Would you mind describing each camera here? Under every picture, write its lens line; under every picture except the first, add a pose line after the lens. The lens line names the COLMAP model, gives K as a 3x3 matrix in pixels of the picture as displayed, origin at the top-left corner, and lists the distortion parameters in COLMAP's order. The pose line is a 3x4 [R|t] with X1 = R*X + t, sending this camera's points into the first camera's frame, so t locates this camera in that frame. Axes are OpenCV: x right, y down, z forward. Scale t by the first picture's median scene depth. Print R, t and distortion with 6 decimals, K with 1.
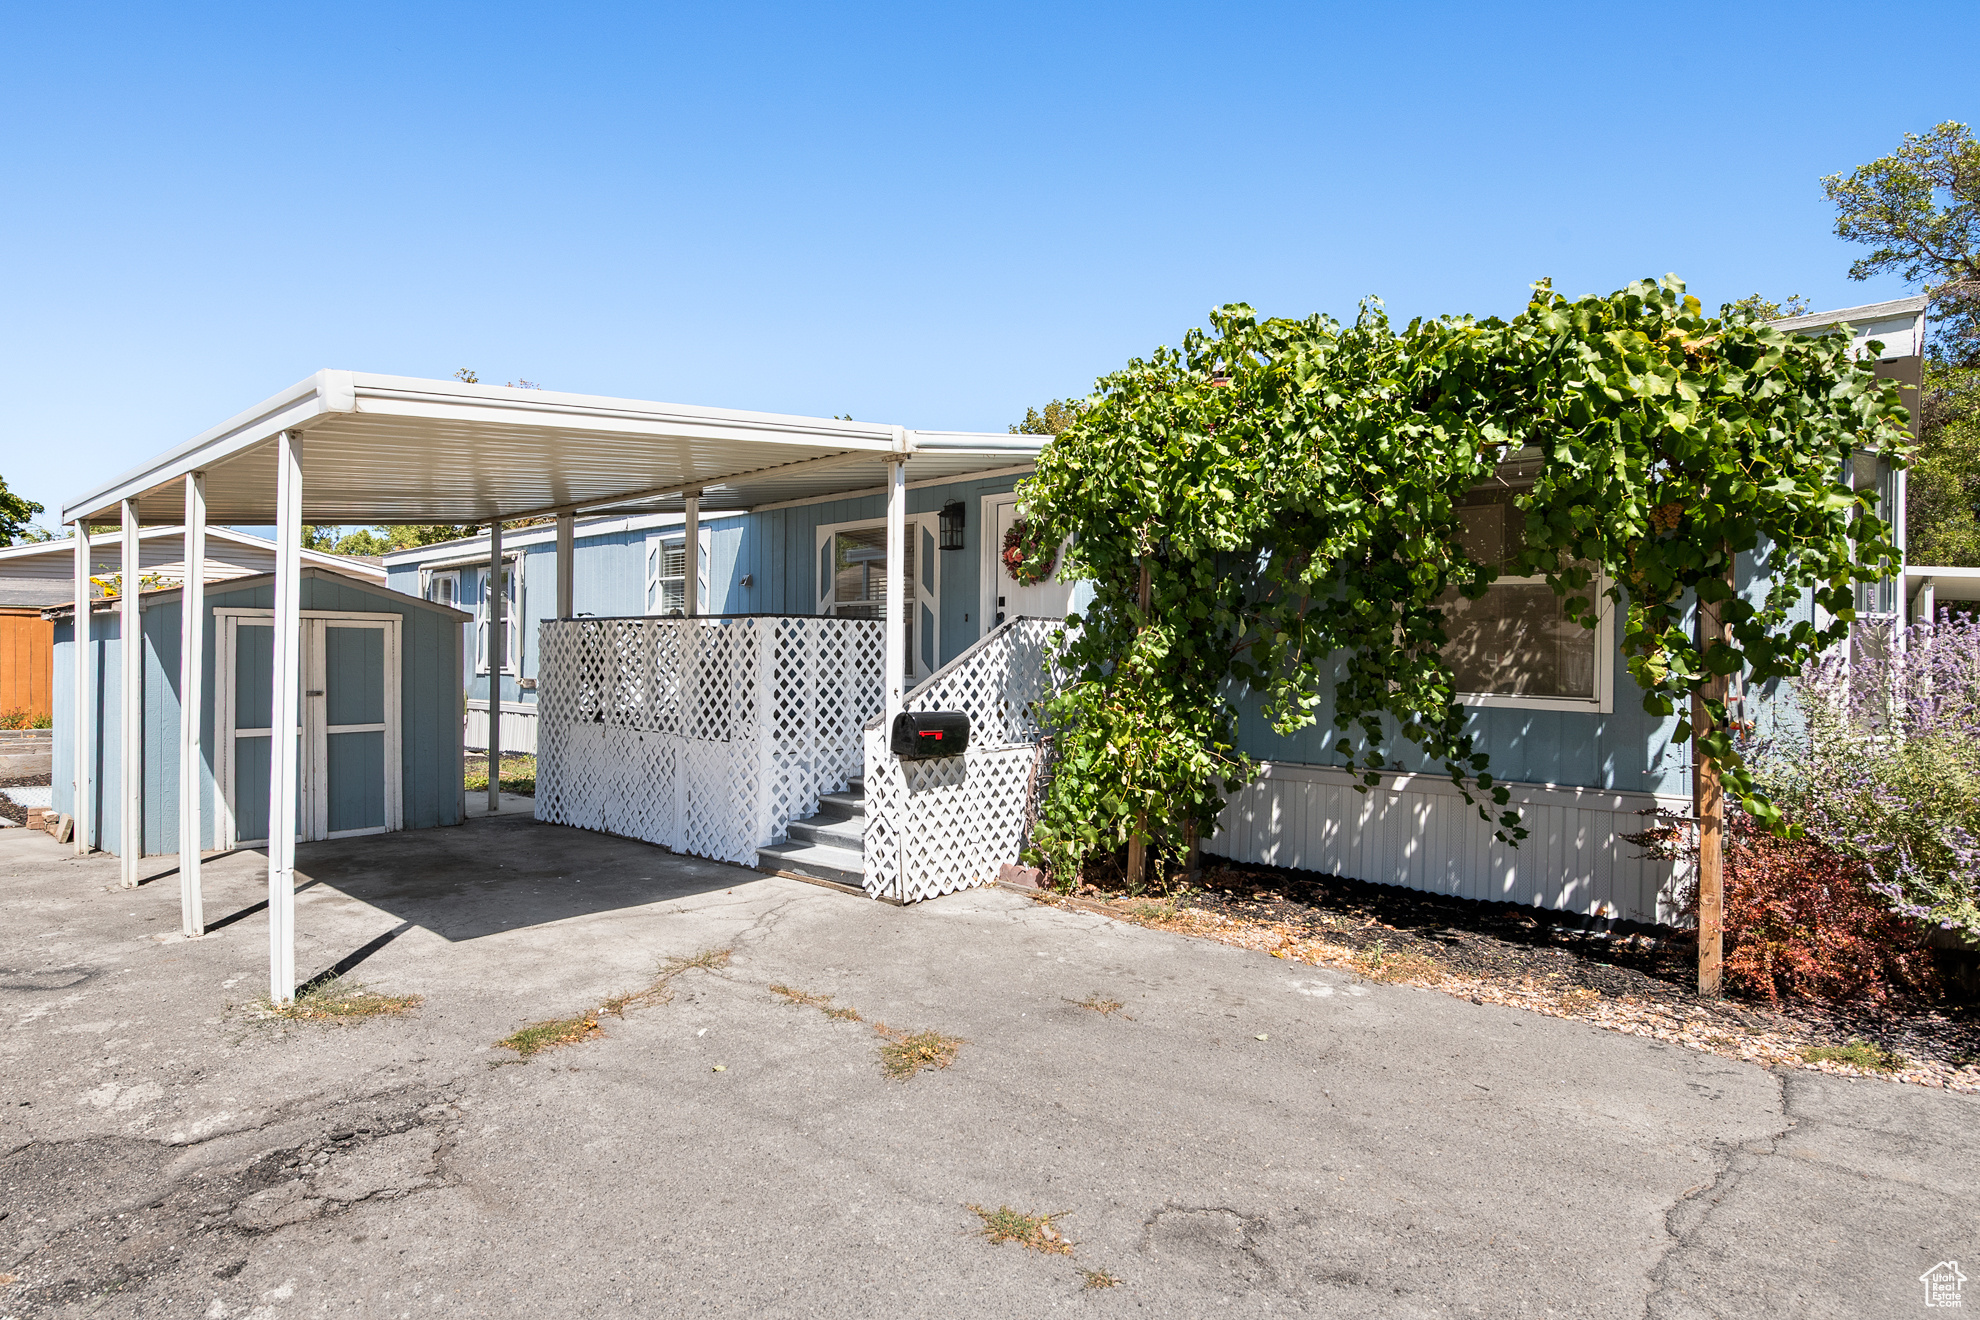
lens RADIAL K [[1037.1, 0, 940.7], [0, 1037.1, 658.7], [0, 0, 1]] dist [0.016132, -0.008059]
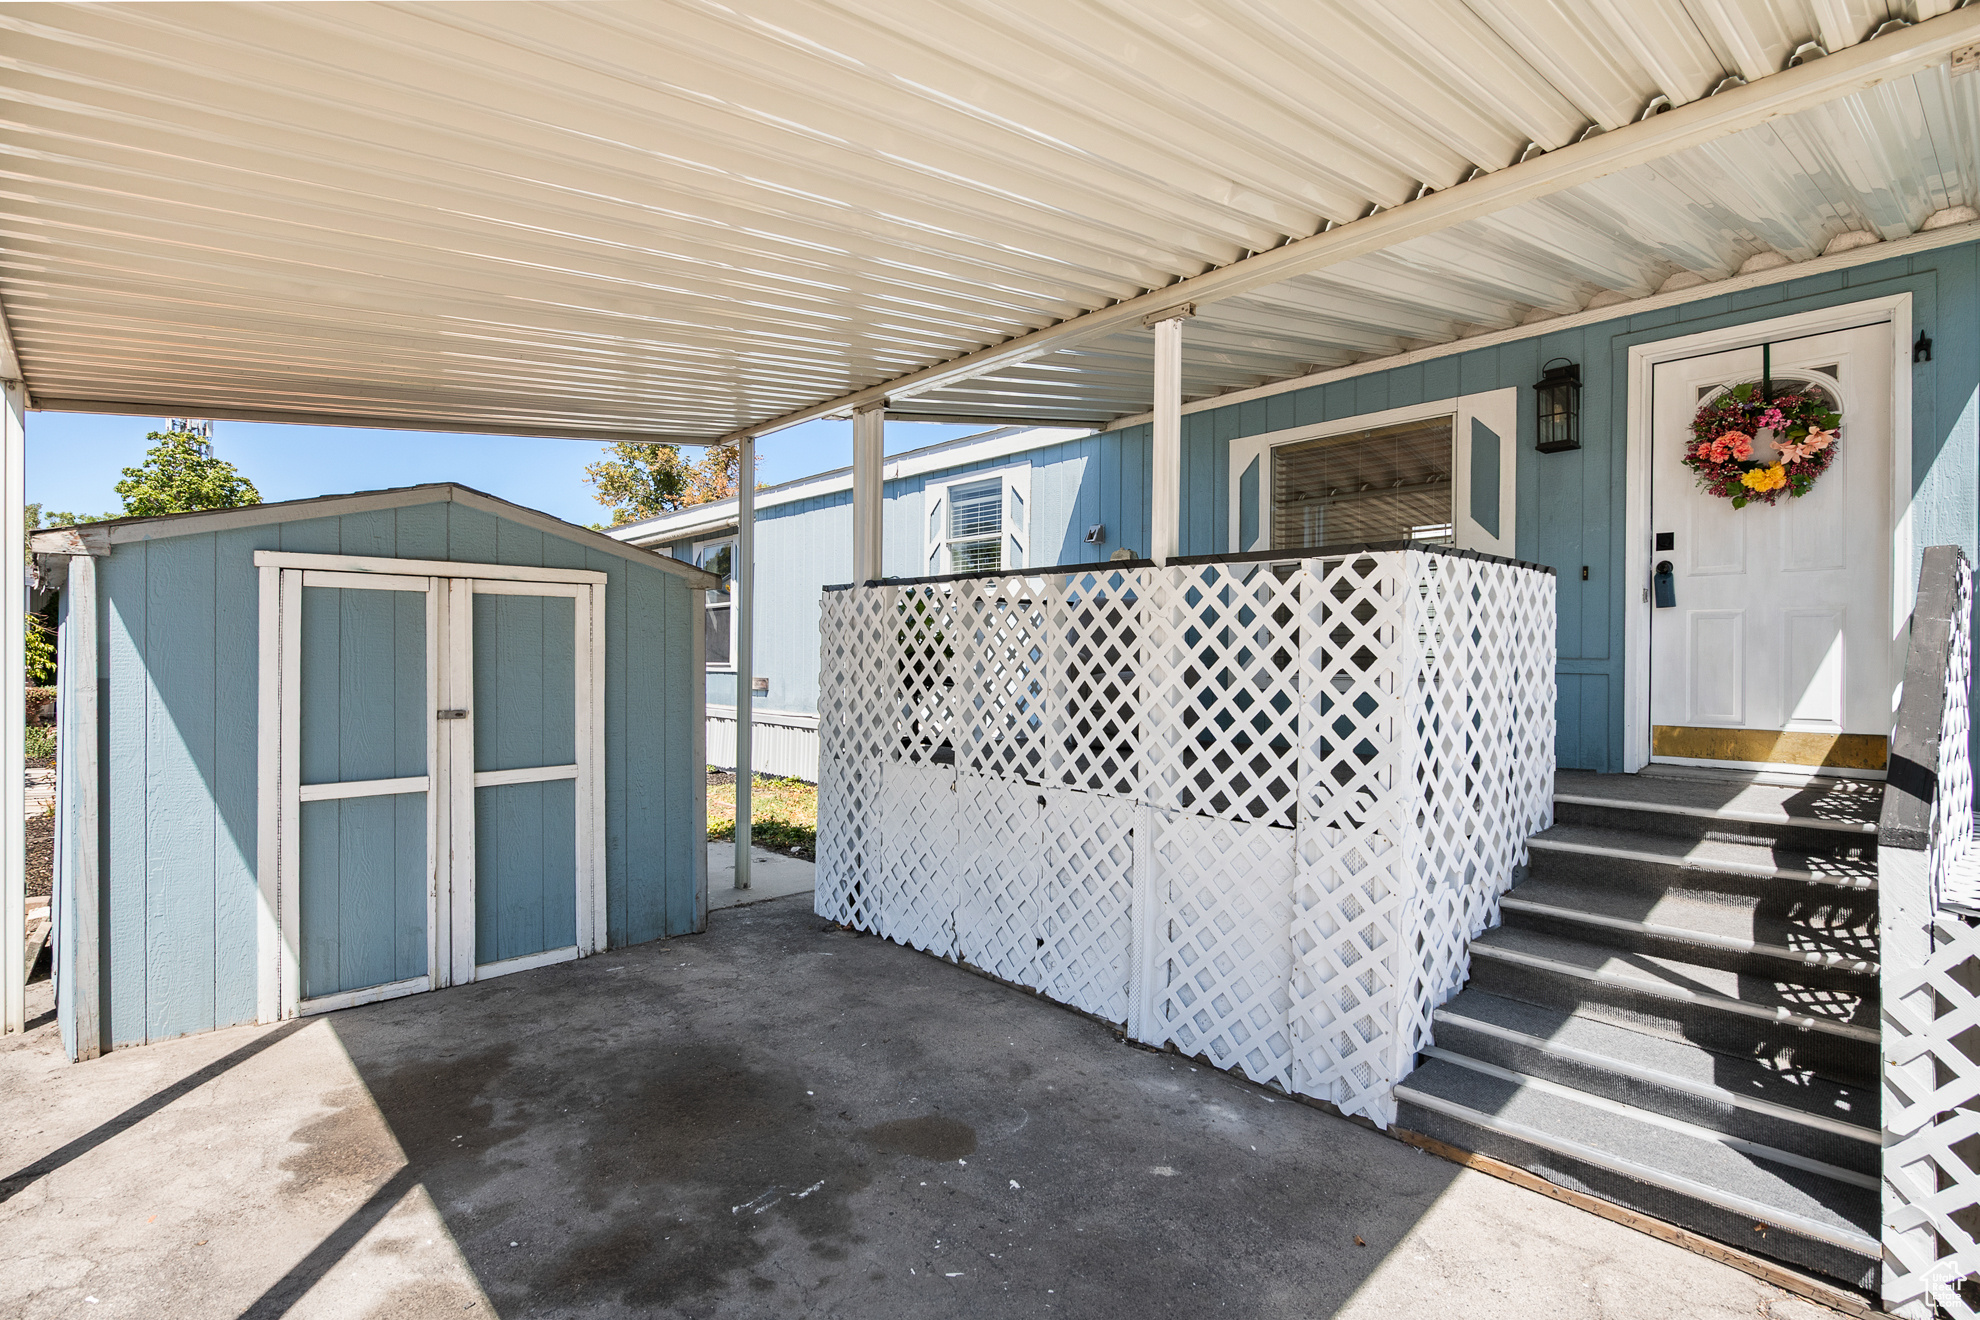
lens RADIAL K [[935.8, 0, 990.9], [0, 935.8, 650.9], [0, 0, 1]] dist [0.006881, -0.000994]
pose [[0.996243, -0.003146, -0.086548, -0.274792], [0.002907, 0.999992, -0.002890, 0.002423], [0.086556, 0.002628, 0.996243, 0.530136]]
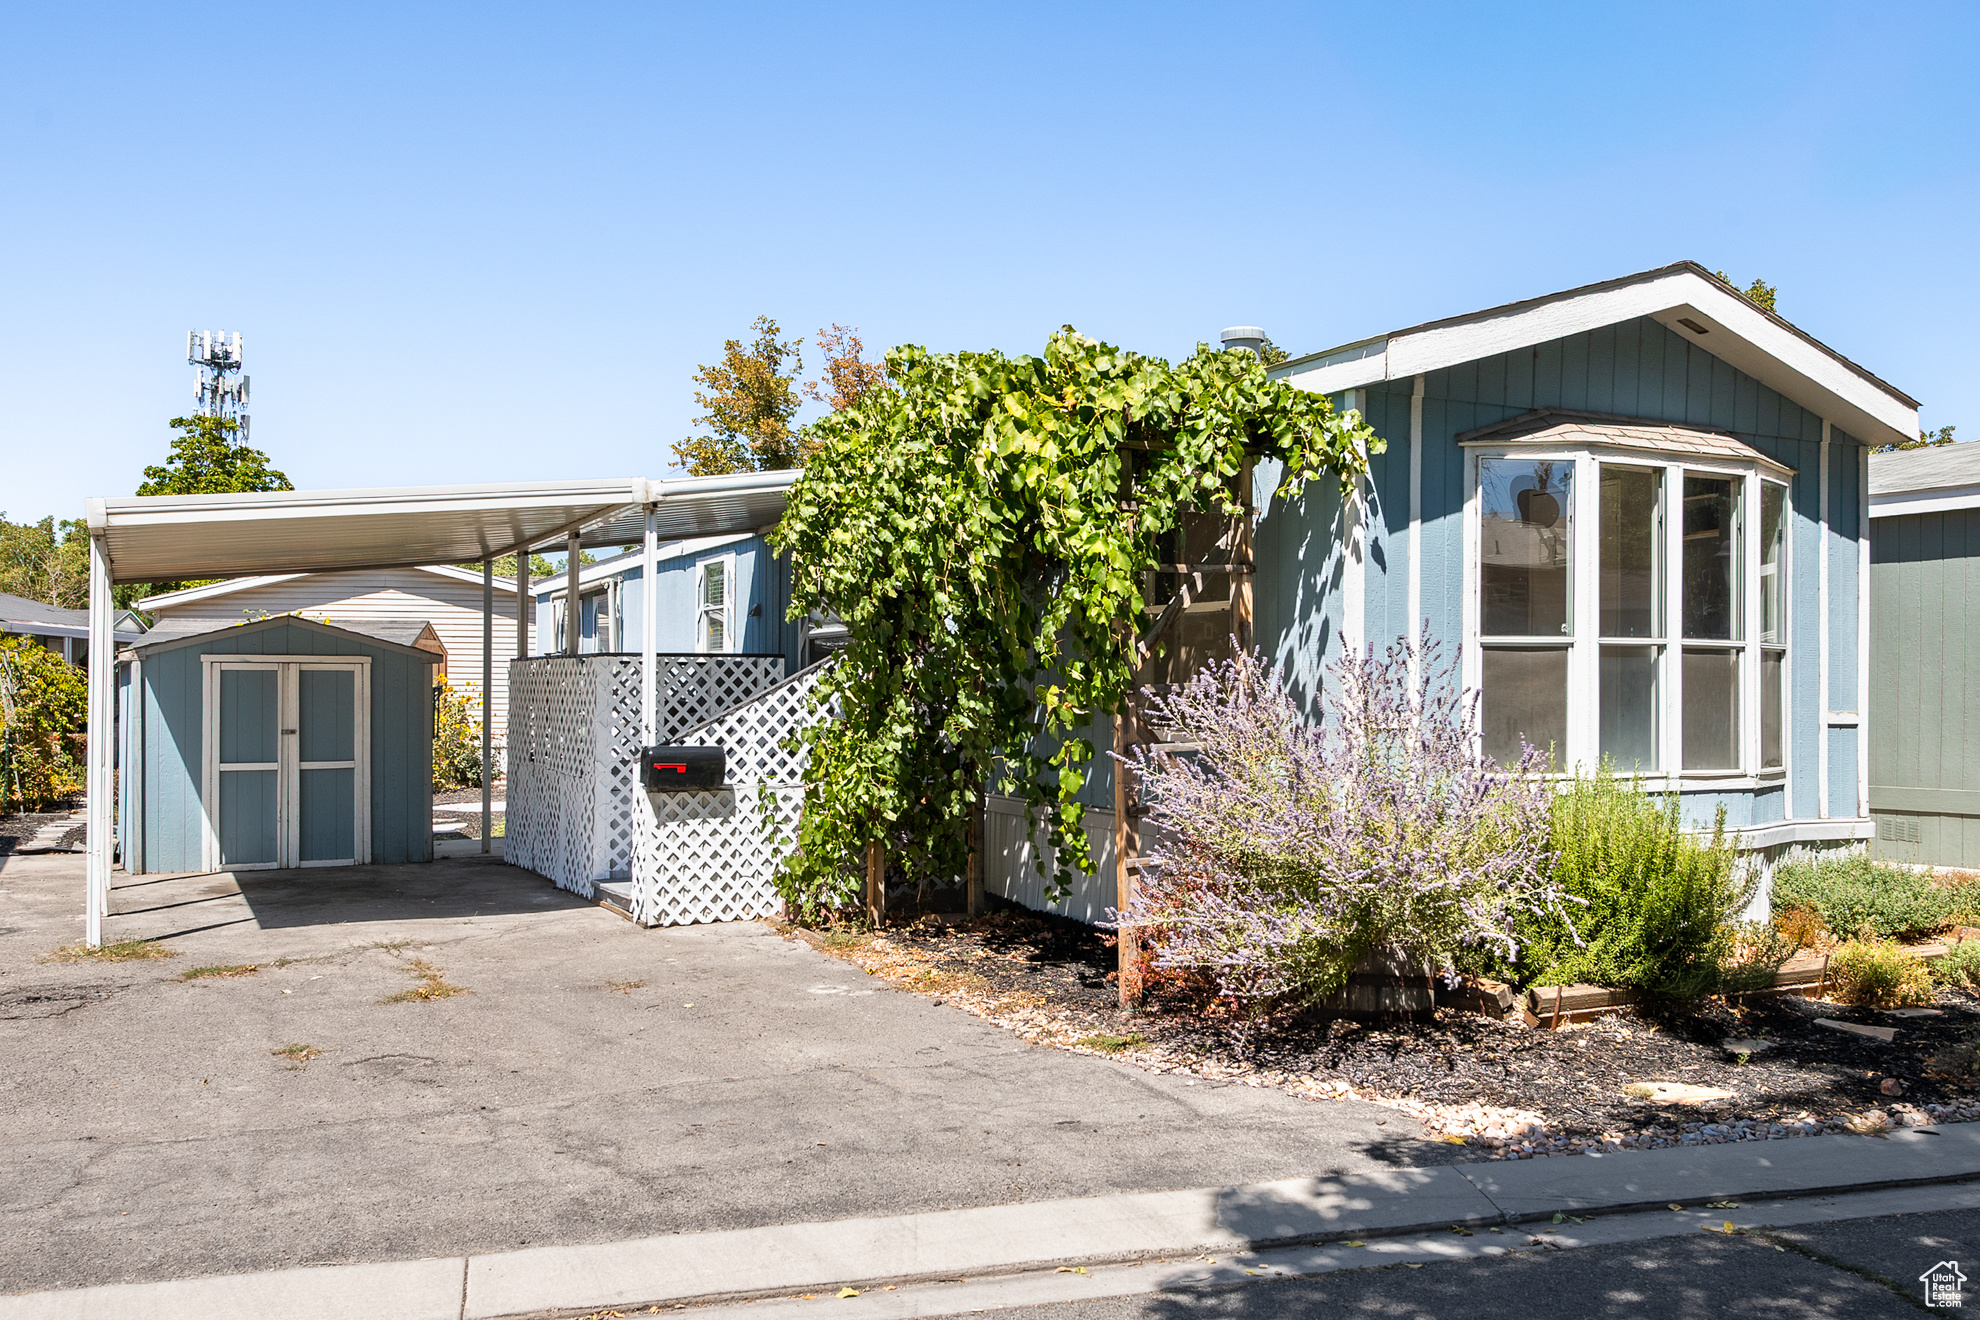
lens RADIAL K [[1637.0, 0, 995.1], [0, 1637.0, 671.8], [0, 0, 1]] dist [0.036587, 0.018008]
pose [[0.937020, -0.011641, -0.349082, 0.679872], [0.005989, 0.999833, -0.017265, 0.004917], [0.349225, 0.014087, 0.936933, -0.347731]]
